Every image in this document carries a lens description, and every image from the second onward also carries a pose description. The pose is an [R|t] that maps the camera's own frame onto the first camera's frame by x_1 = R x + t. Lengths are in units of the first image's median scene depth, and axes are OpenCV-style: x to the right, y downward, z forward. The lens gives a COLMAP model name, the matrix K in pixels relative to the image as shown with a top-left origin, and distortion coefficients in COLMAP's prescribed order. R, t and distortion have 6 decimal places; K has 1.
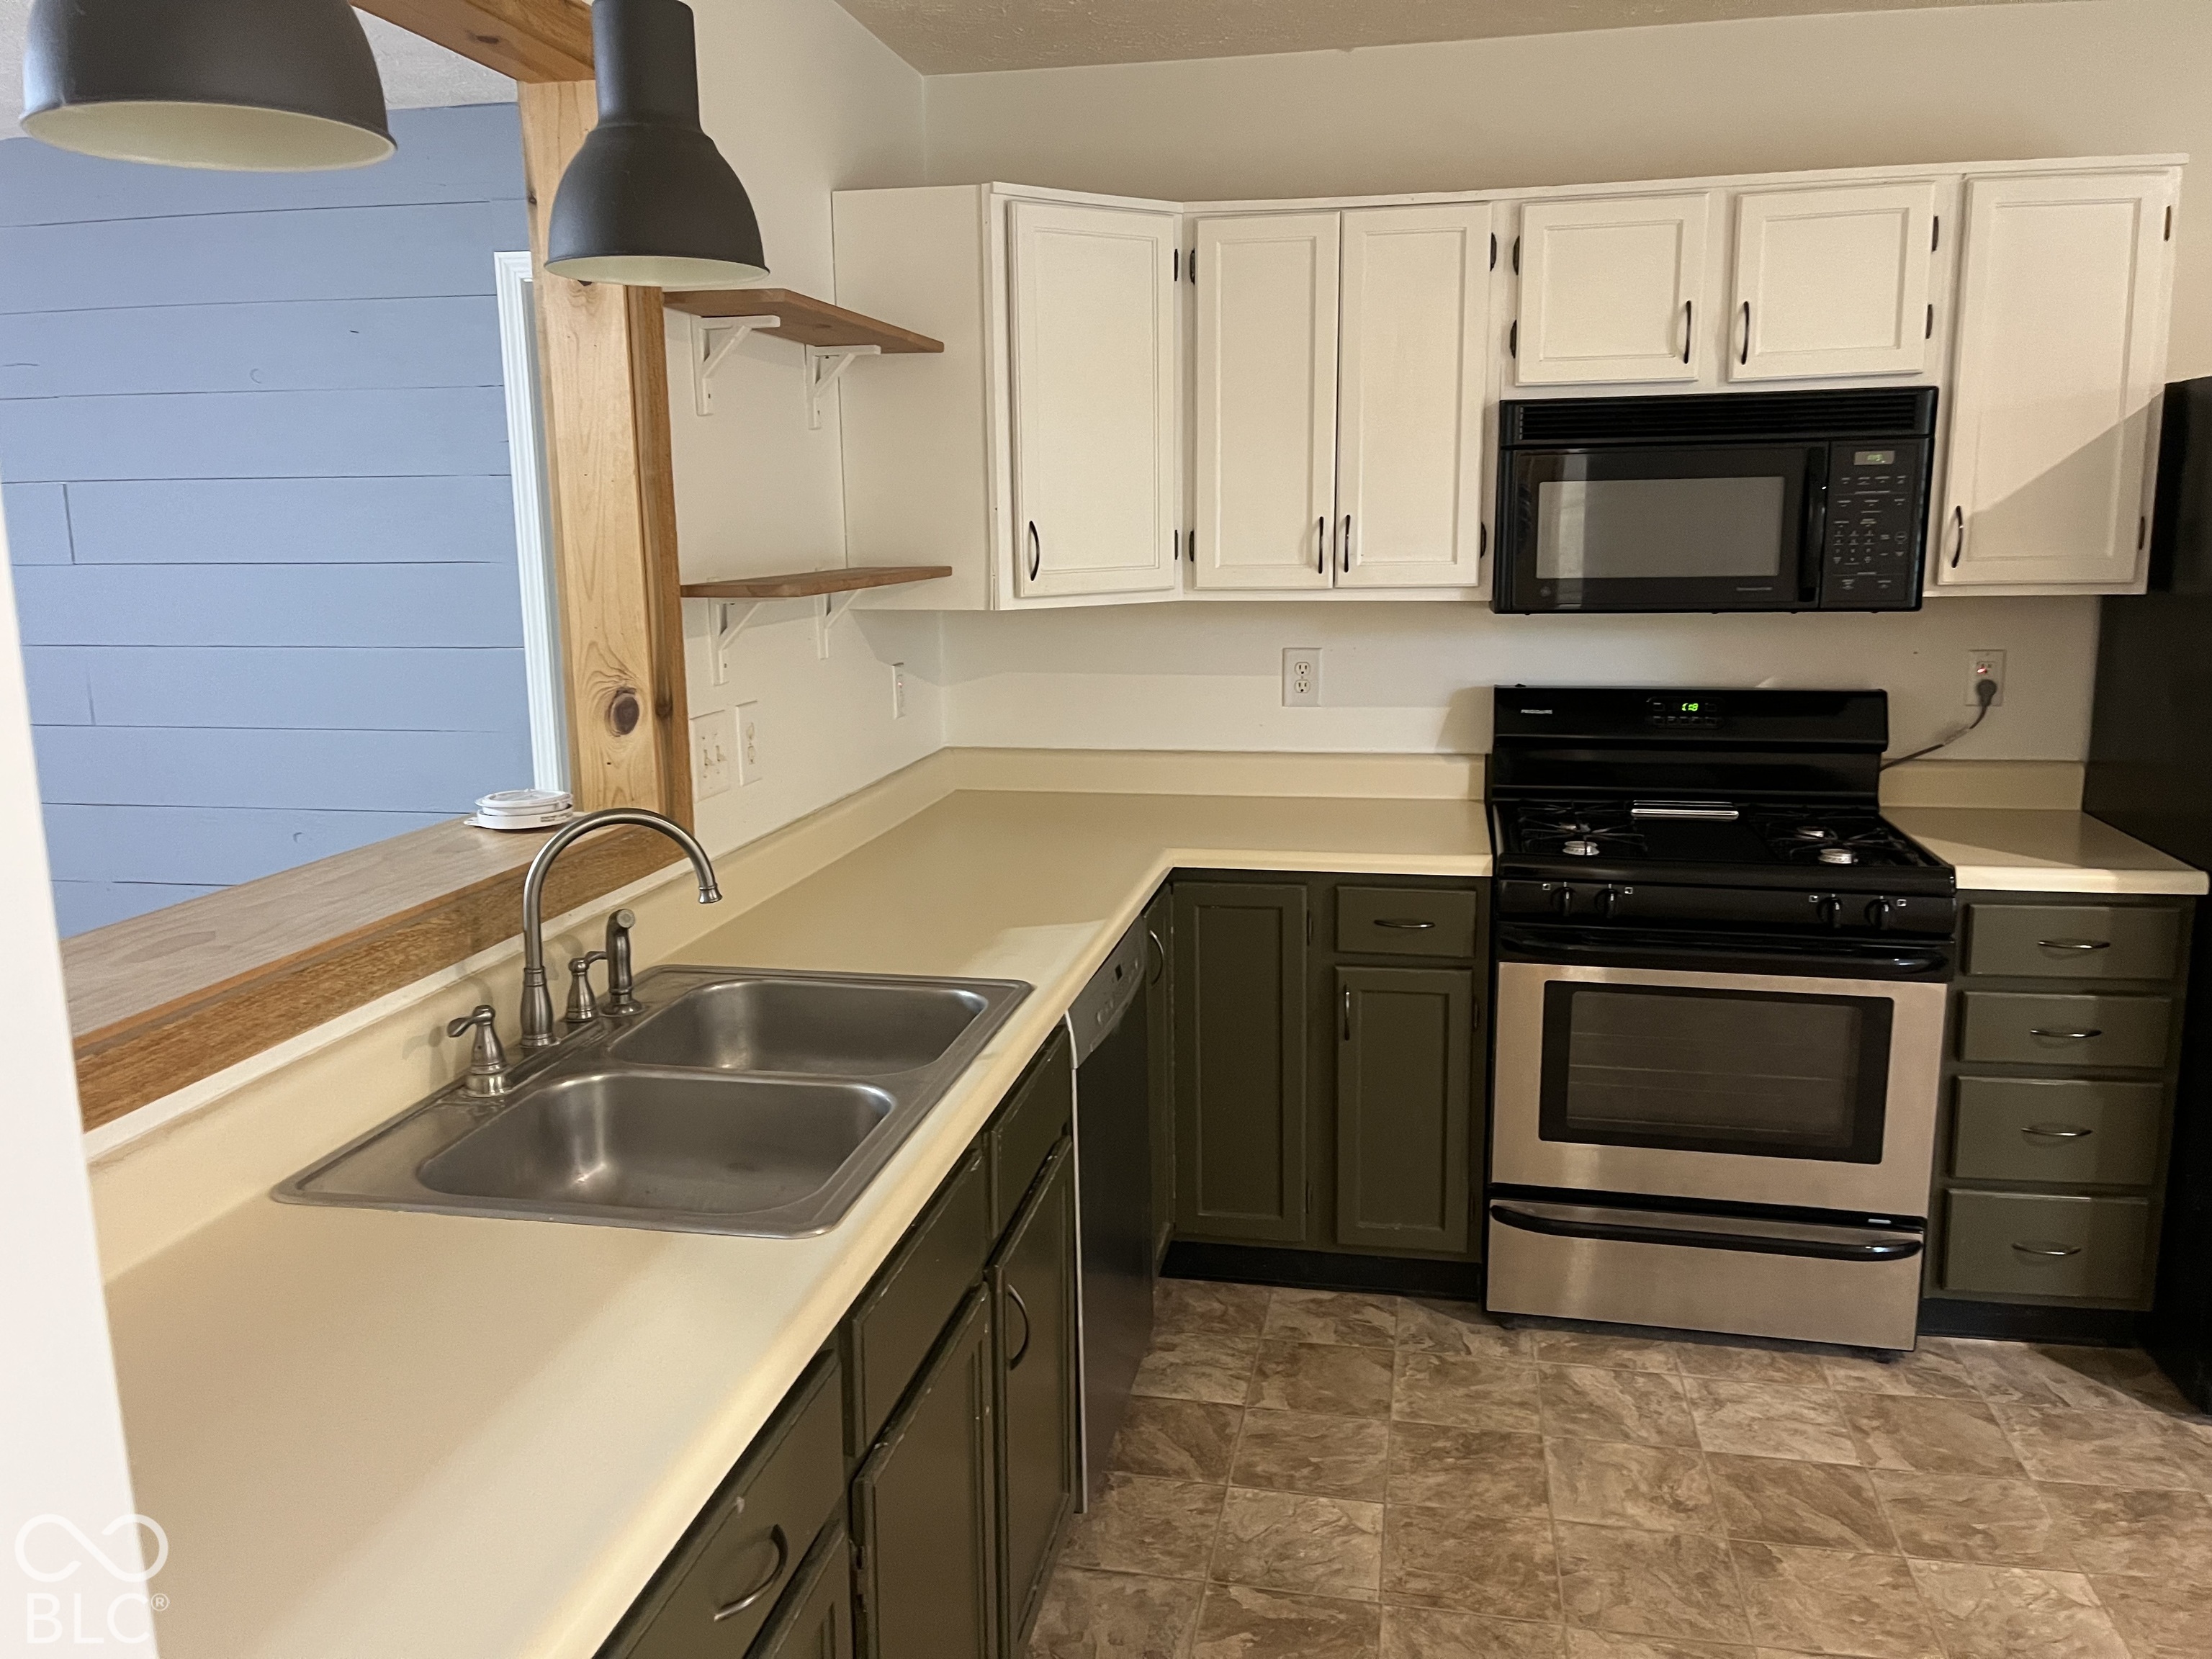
lens RADIAL K [[1688.3, 0, 1096.3], [0, 1688.3, 827.9], [0, 0, 1]] dist [0.103138, -0.140519]
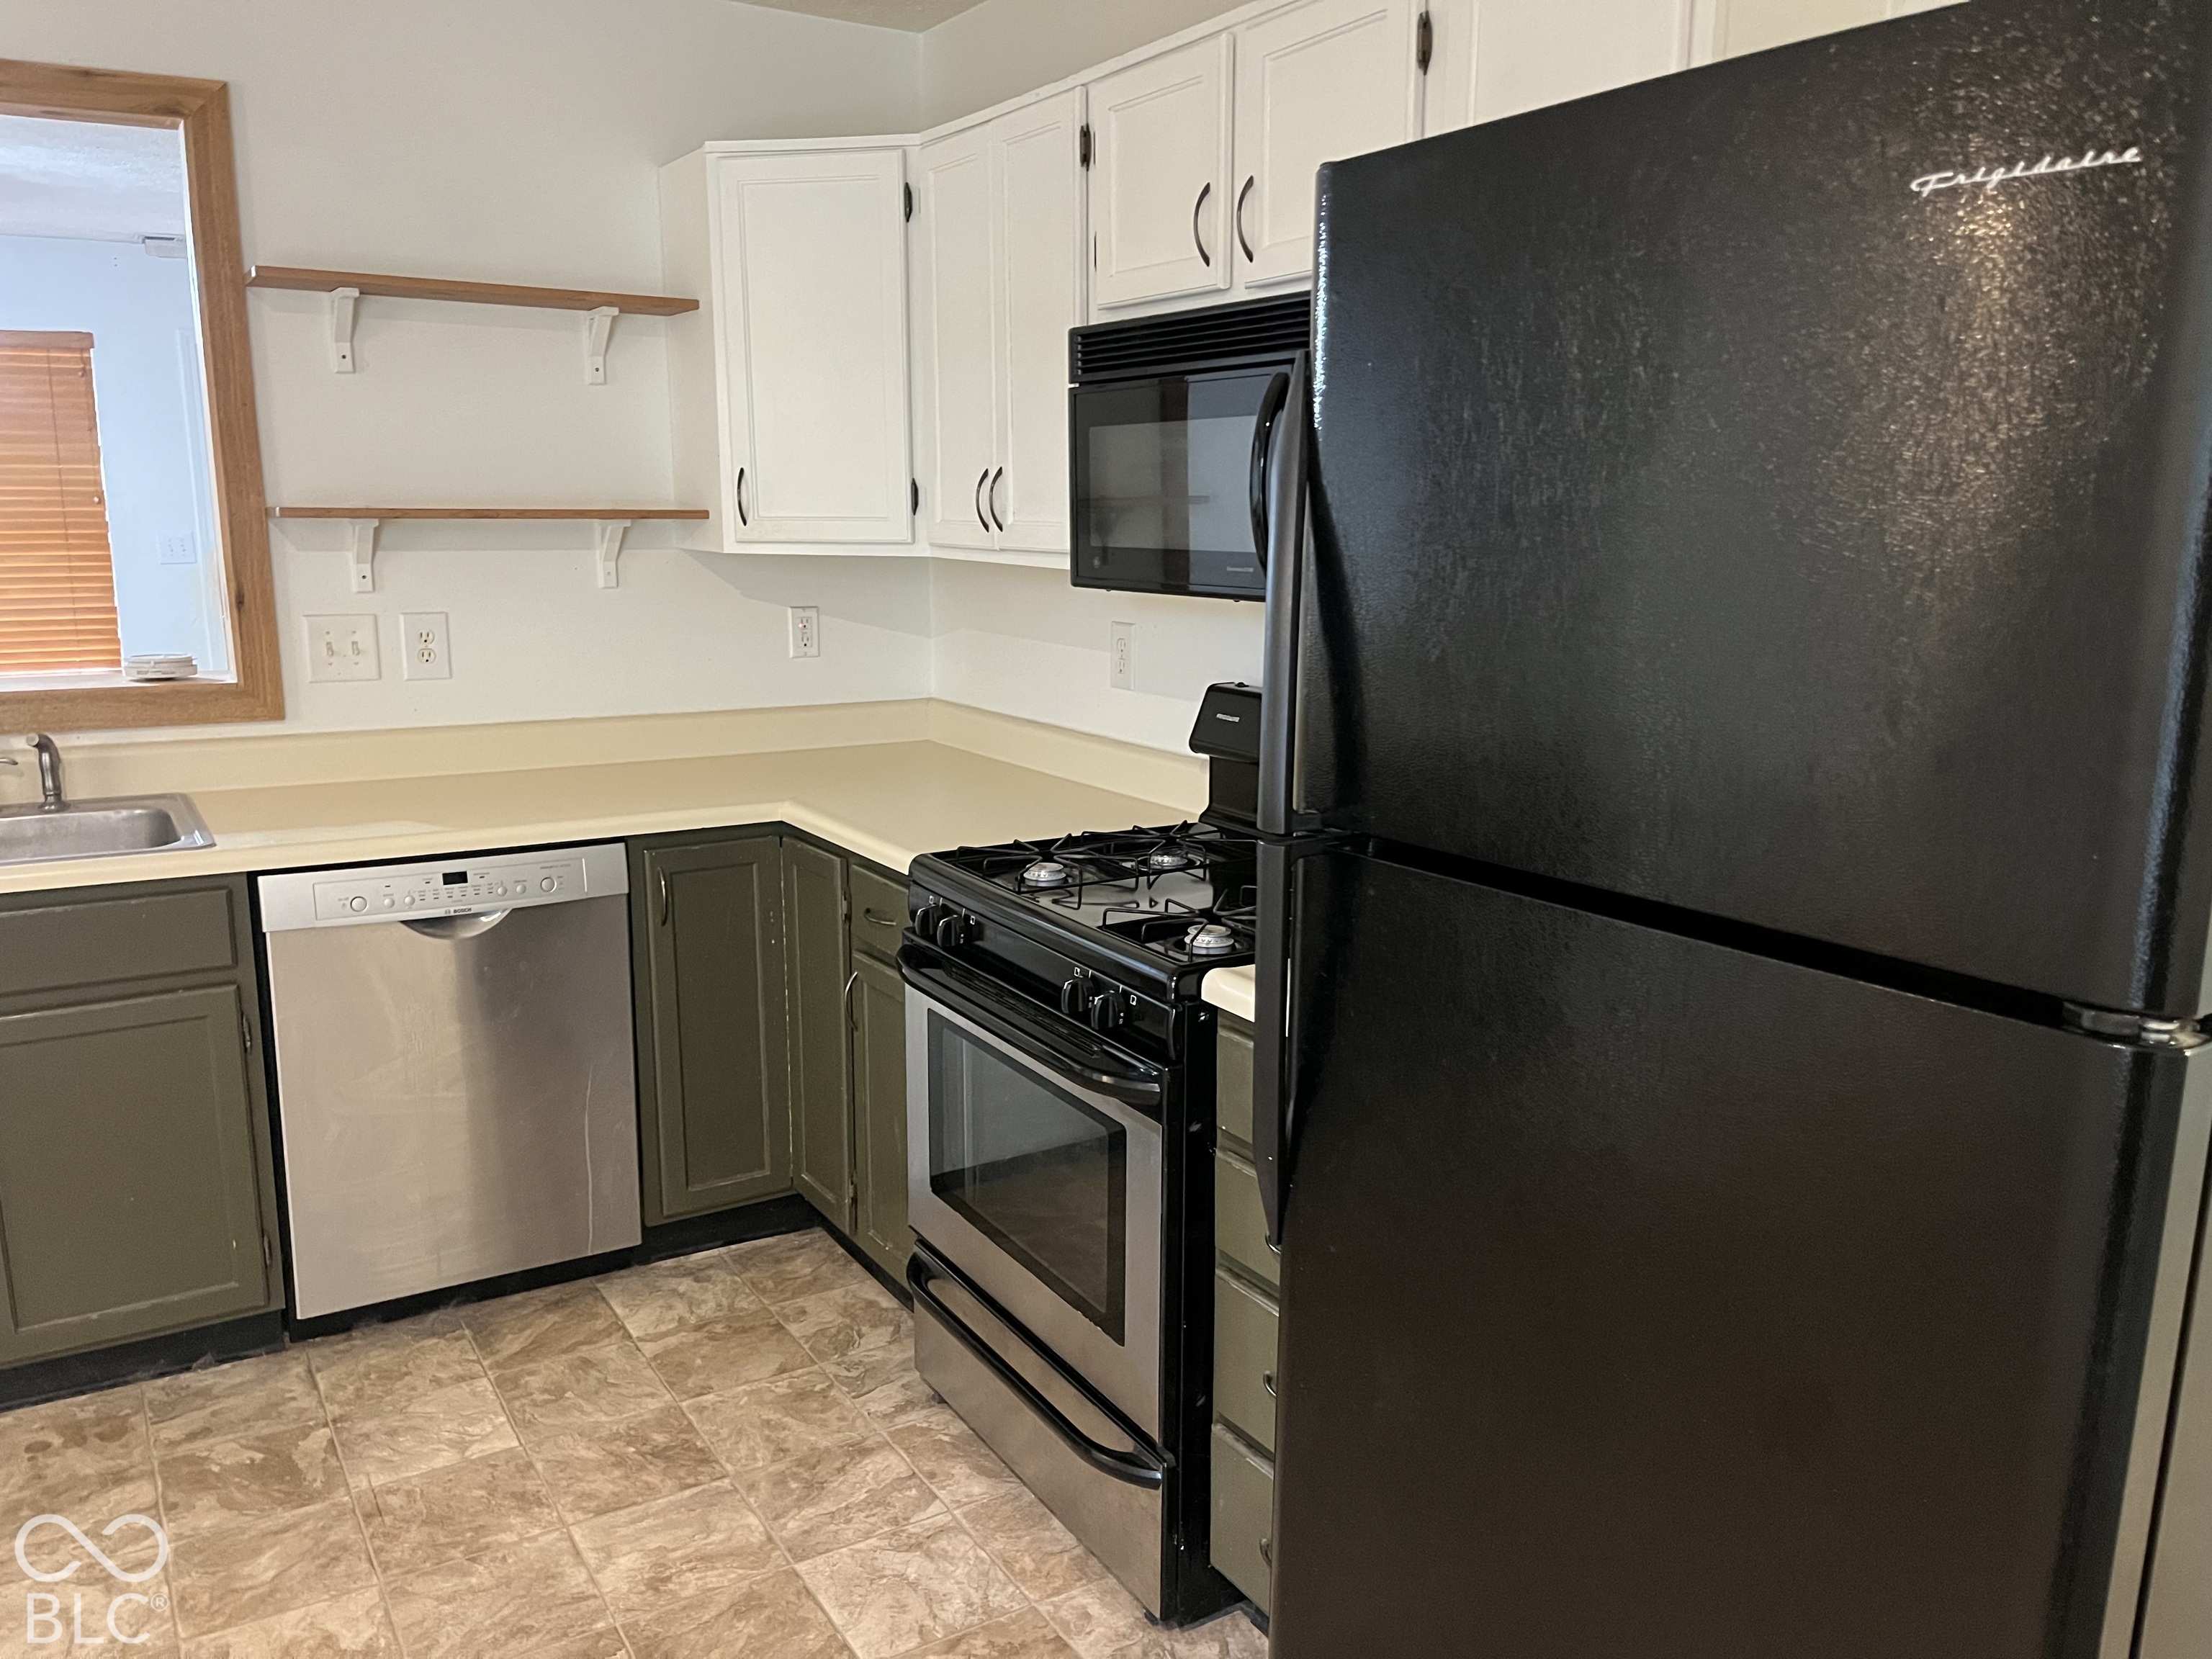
lens RADIAL K [[1687.0, 0, 1095.5], [0, 1687.0, 869.2], [0, 0, 1]] dist [0.033234, -0.001719]
pose [[0.674781, 0.173571, -0.717317, 0.926525], [-0.148112, 0.984025, 0.098778, -0.078156], [0.723003, 0.039590, 0.689709, 0.473157]]
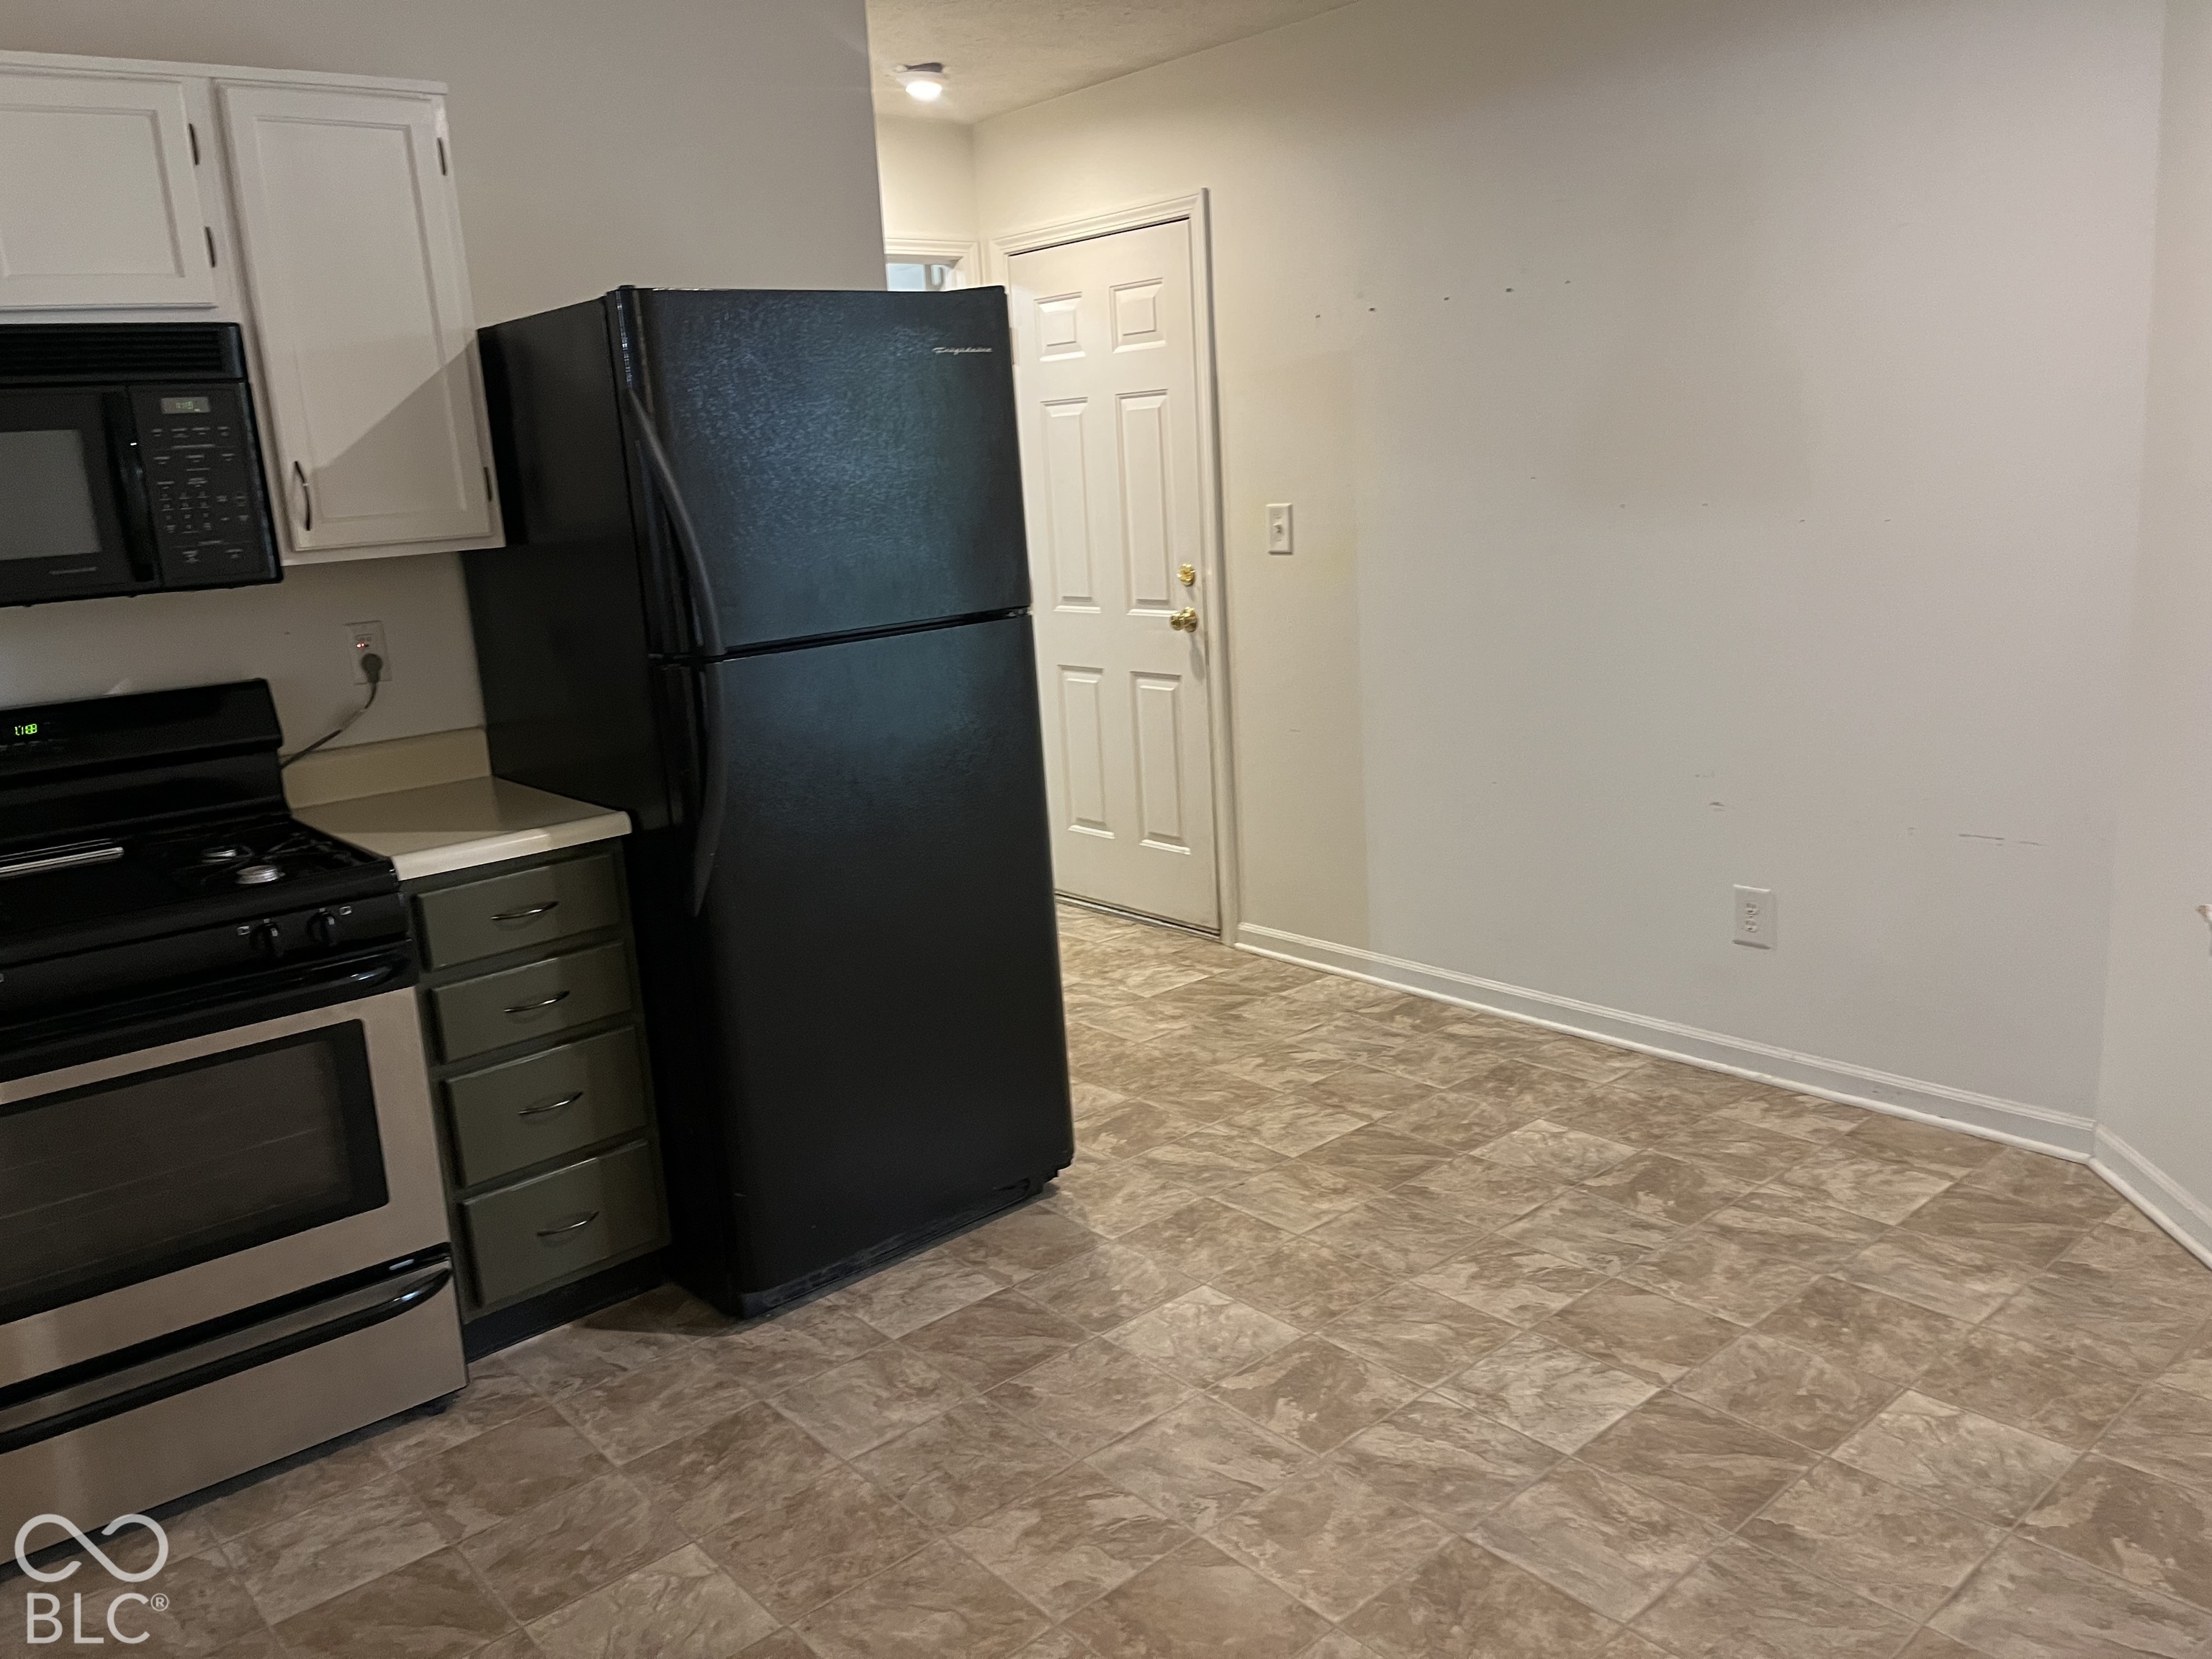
lens RADIAL K [[1688.3, 0, 1096.3], [0, 1688.3, 827.9], [0, 0, 1]] dist [0.103138, -0.140519]
pose [[0.618736, -0.192881, 0.761553, 0.046357], [0.195441, 0.976707, 0.088584, -0.000322], [-0.760900, 0.094028, 0.642020, 0.136455]]
